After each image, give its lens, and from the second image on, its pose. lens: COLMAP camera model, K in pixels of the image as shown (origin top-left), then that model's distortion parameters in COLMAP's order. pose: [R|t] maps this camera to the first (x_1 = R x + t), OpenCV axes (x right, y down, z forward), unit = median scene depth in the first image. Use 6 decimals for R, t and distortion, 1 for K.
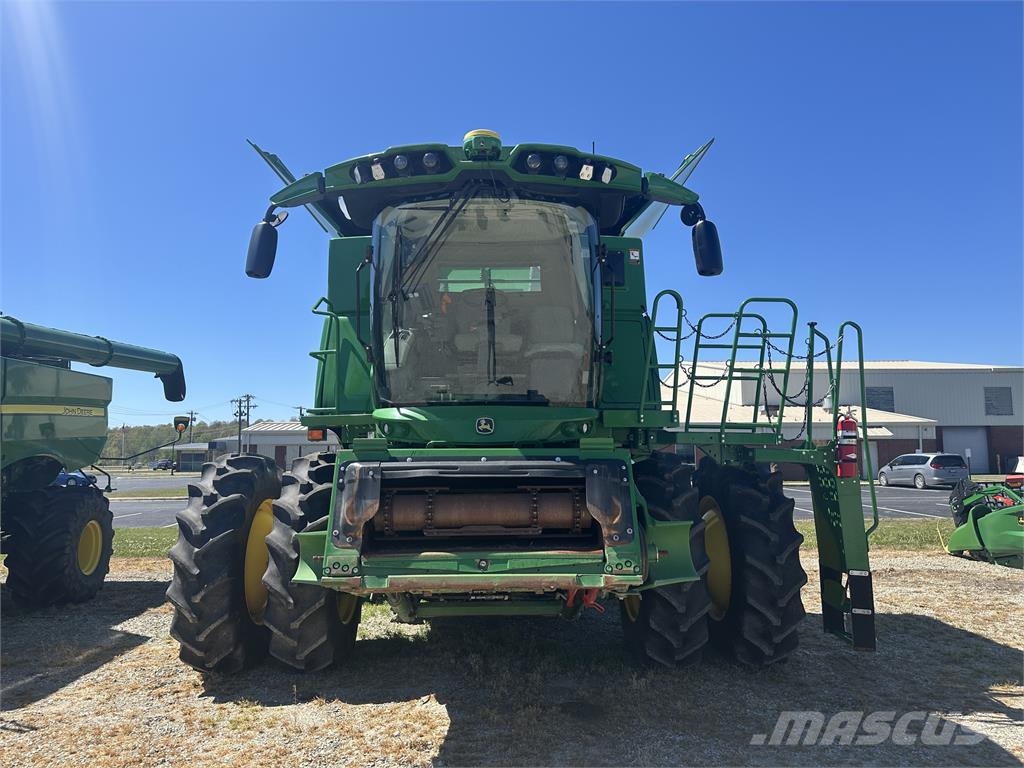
lens RADIAL K [[722.7, 0, 505.0], [0, 722.7, 383.4], [0, 0, 1]] dist [0.031738, -0.035060]
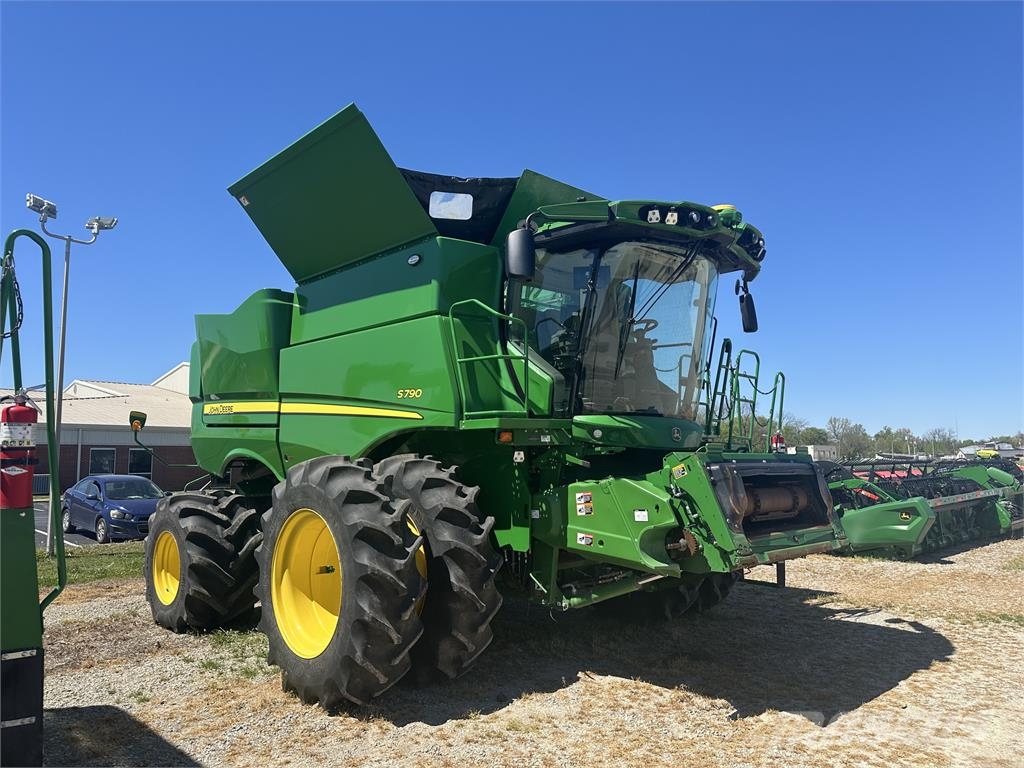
lens RADIAL K [[722.7, 0, 505.0], [0, 722.7, 383.4], [0, 0, 1]] dist [0.031738, -0.035060]
pose [[0.737863, 0.073200, 0.670969, -1.144924], [-0.061786, 0.997253, -0.040849, 0.042568], [-0.672116, -0.011315, 0.740359, 0.300905]]
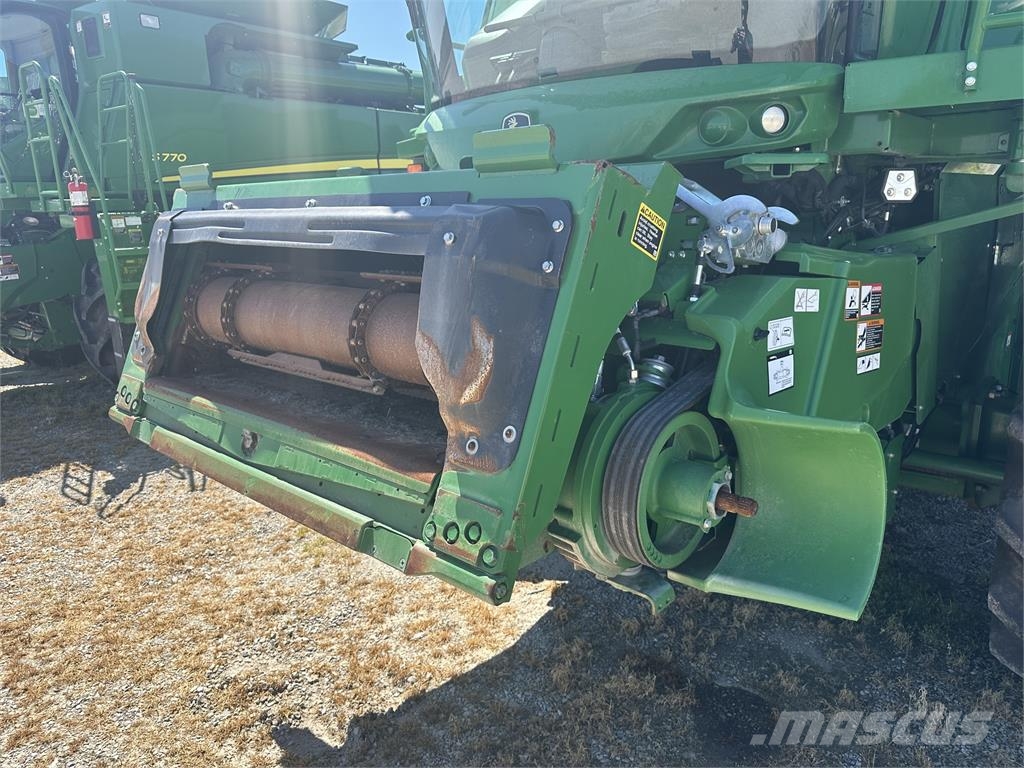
lens RADIAL K [[722.8, 0, 511.8], [0, 722.8, 389.9], [0, 0, 1]] dist [0.087989, -0.107736]
pose [[0.724926, 0.156704, -0.670766, 0.324100], [0.074751, 0.950132, 0.302757, 0.078686], [0.684759, -0.269617, 0.677061, 0.681678]]
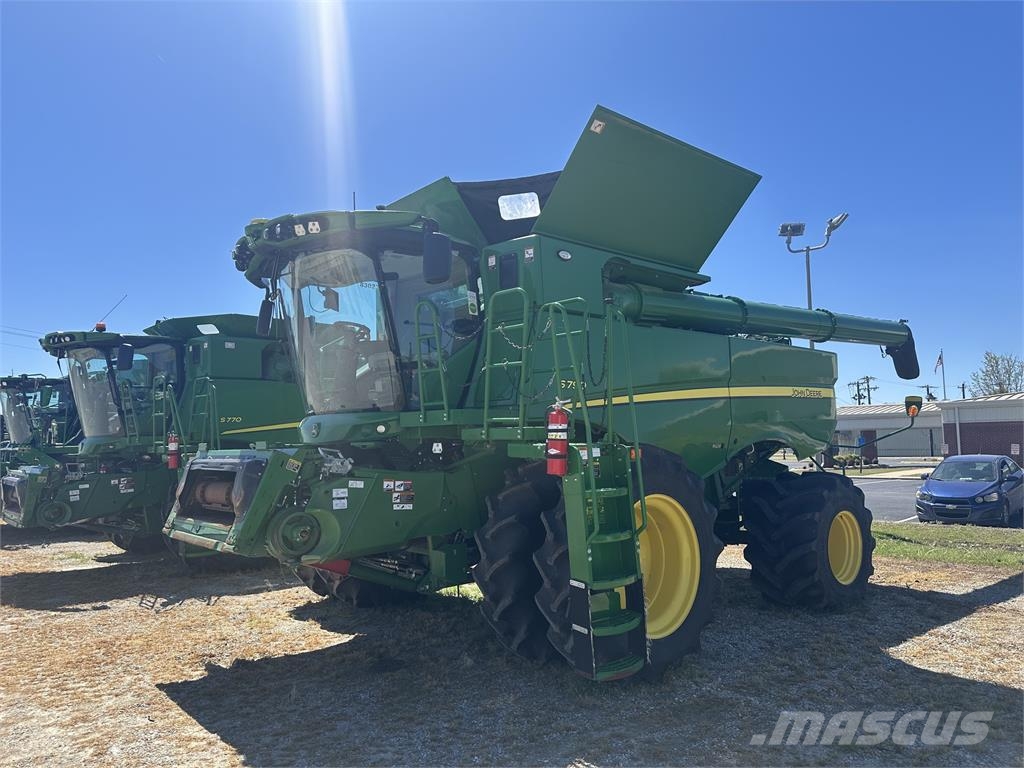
lens RADIAL K [[722.7, 0, 505.0], [0, 722.7, 383.4], [0, 0, 1]] dist [0.031738, -0.035060]
pose [[0.645476, -0.070319, -0.760536, 1.280000], [0.091738, 0.995682, -0.014201, 0.027150], [0.758251, -0.060604, 0.649140, 0.443220]]
